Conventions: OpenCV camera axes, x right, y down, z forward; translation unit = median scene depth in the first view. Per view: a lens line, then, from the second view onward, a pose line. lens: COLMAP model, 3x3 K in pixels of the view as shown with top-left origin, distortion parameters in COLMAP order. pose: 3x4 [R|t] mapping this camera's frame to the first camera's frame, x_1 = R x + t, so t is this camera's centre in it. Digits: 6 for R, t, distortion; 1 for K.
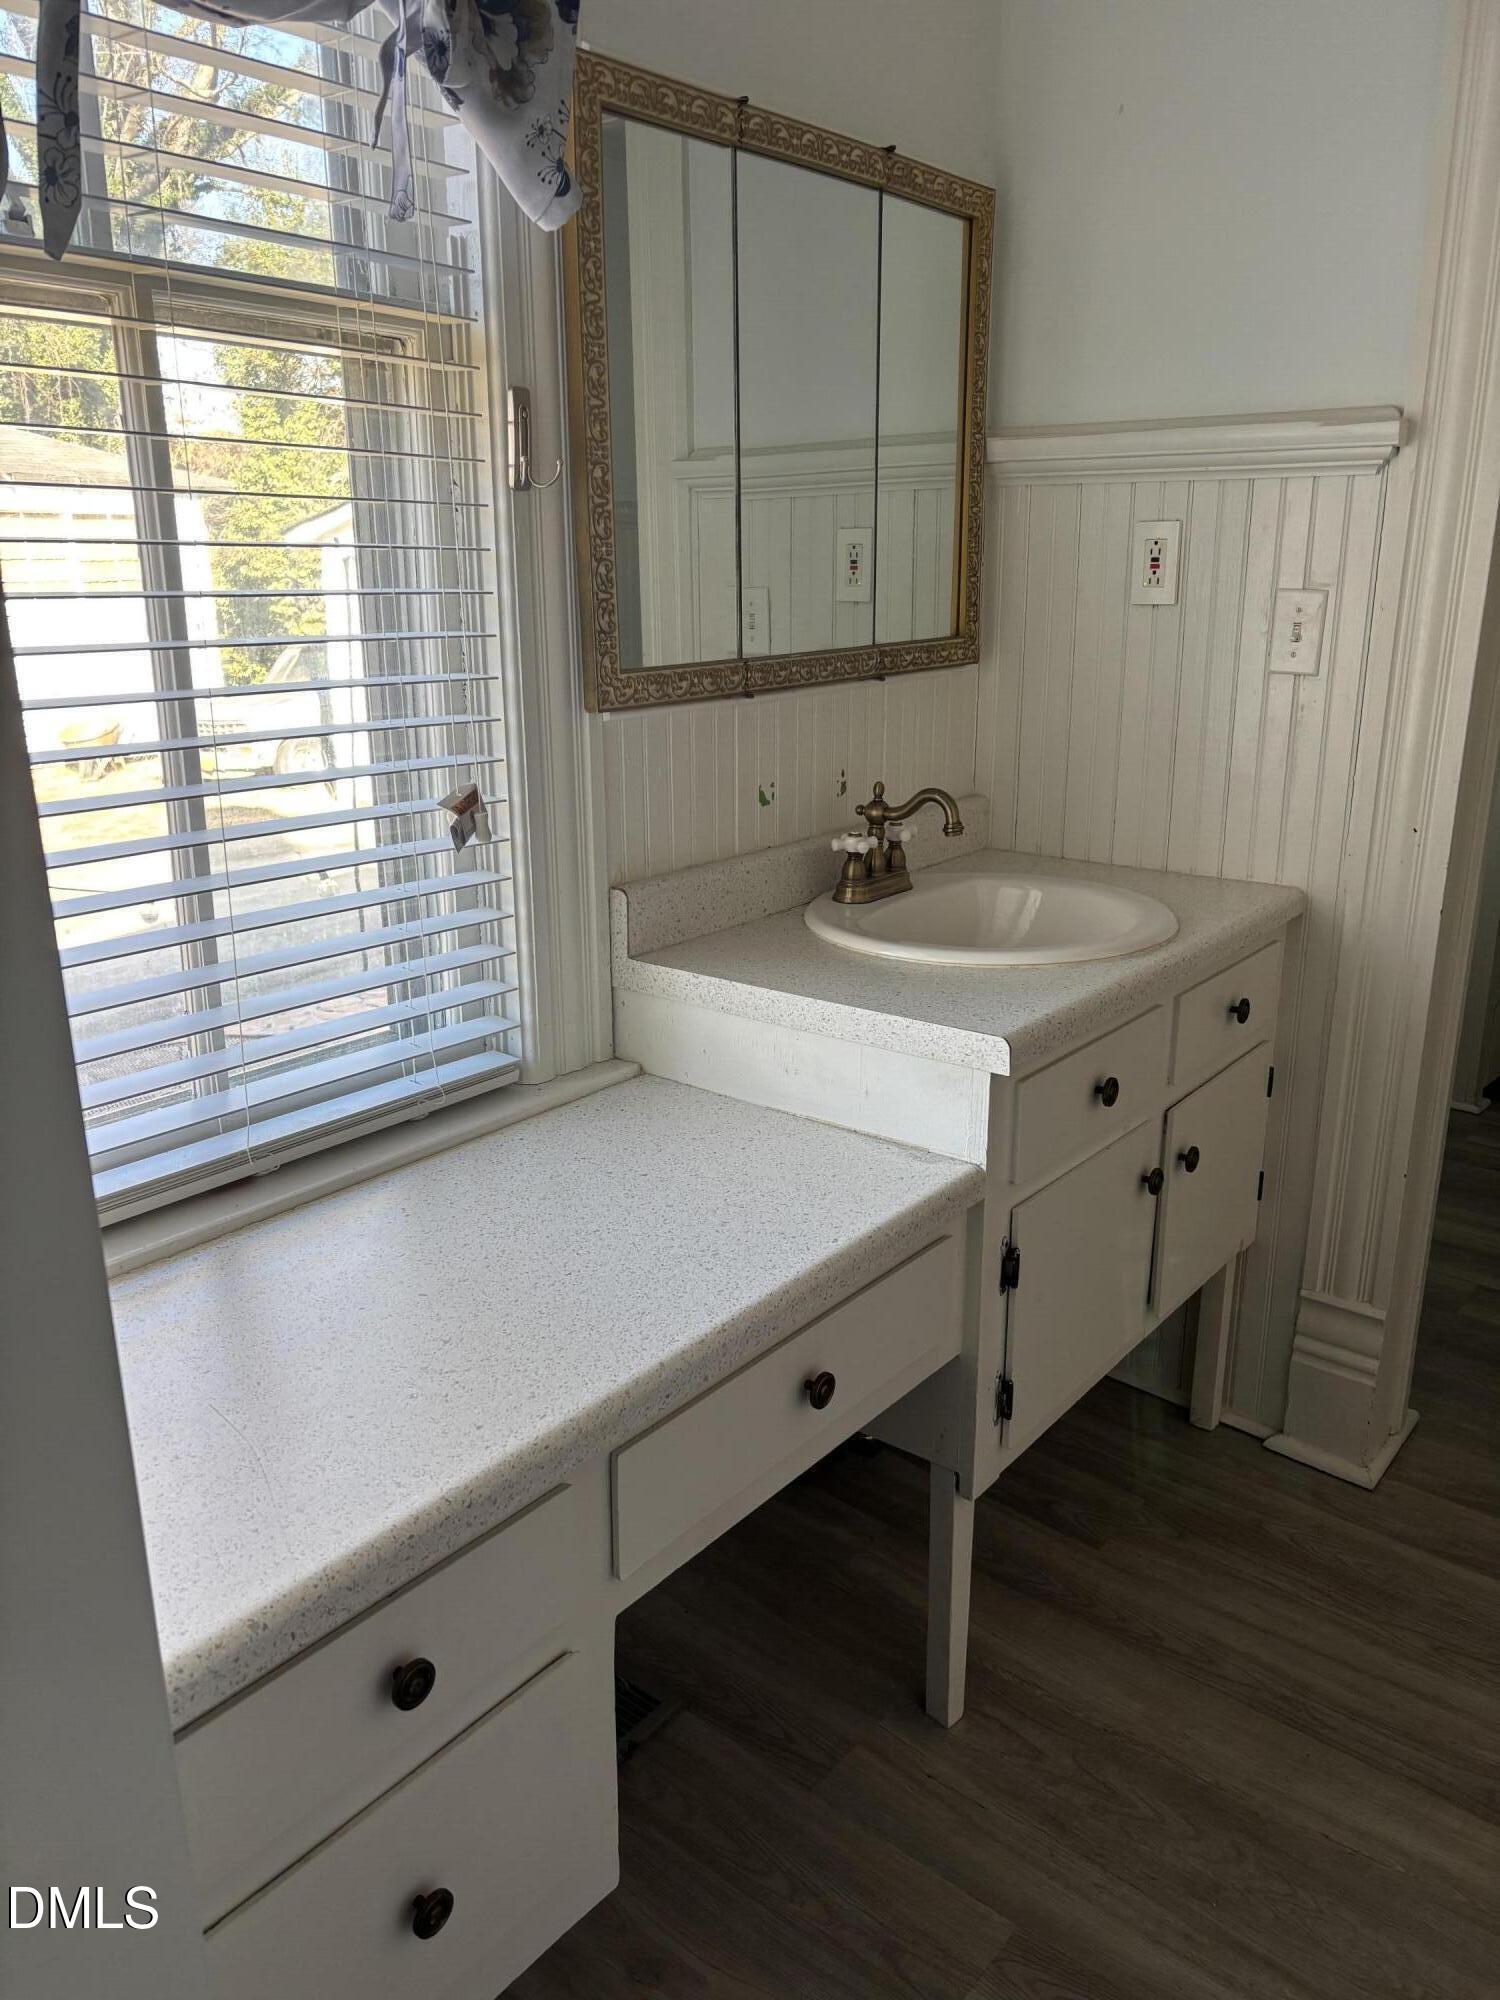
lens RADIAL K [[1490.4, 0, 741.1], [0, 1490.4, 998.2], [0, 0, 1]] dist [0.044472, -0.072808]
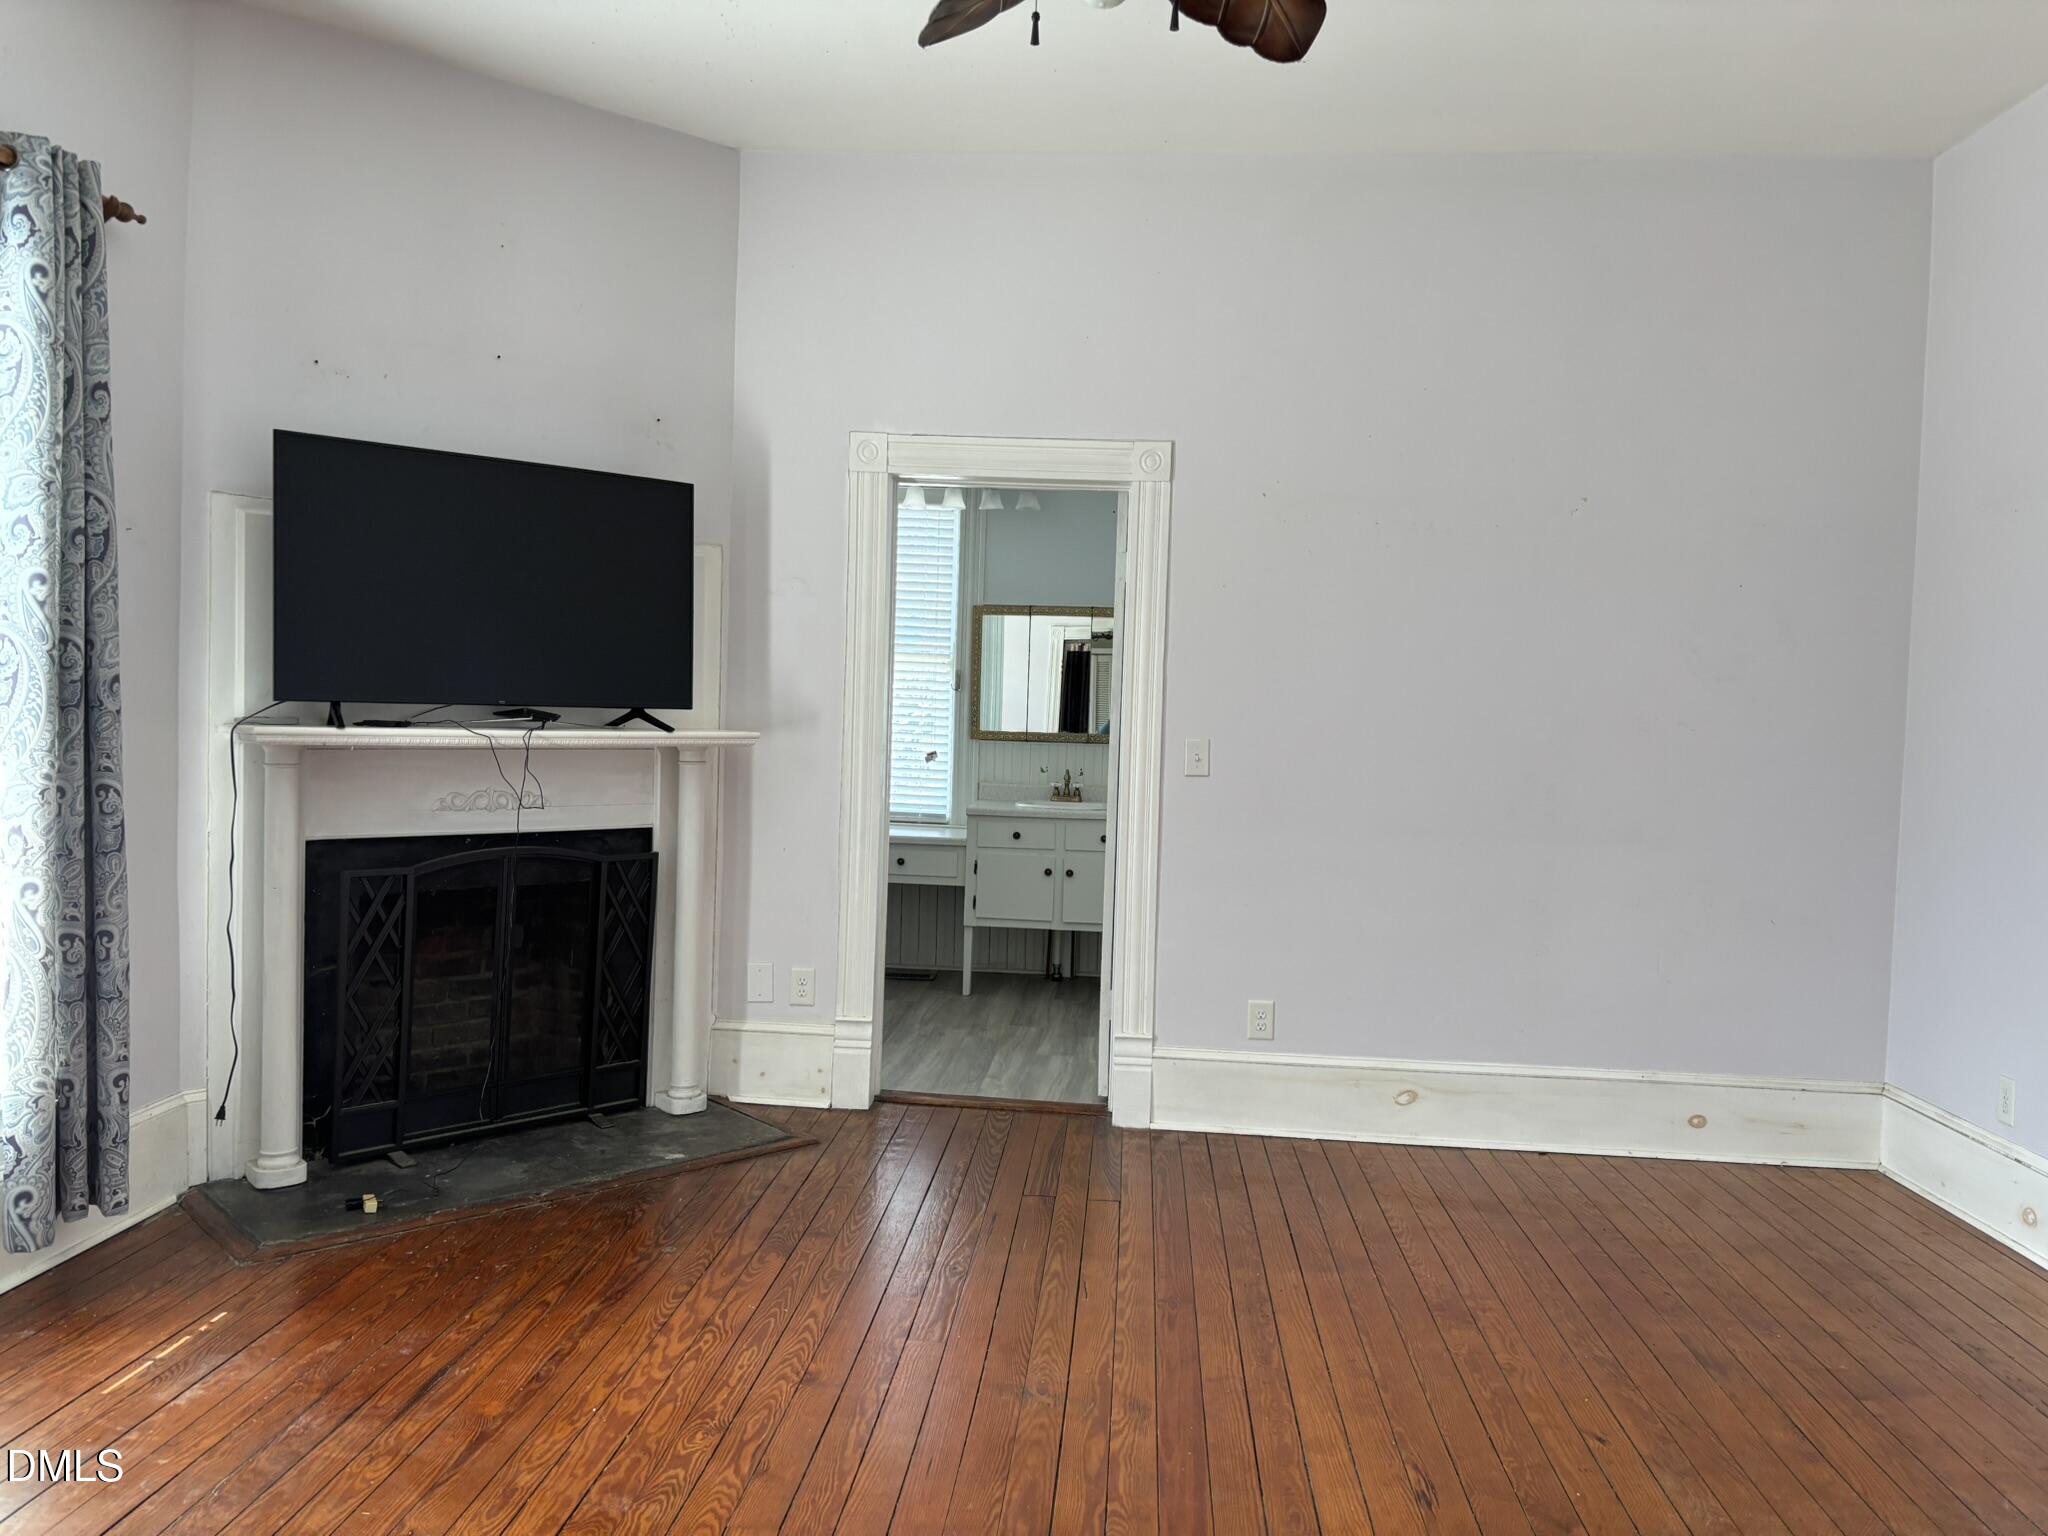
lens RADIAL K [[1526.2, 0, 1024.0], [0, 1526.2, 768.0], [0, 0, 1]] dist [0.044472, -0.072808]
pose [[0.562163, 0.053550, -0.825291, 3.643068], [-0.260405, 0.958604, -0.115181, 0.355917], [0.784959, 0.279661, 0.552837, -1.296942]]
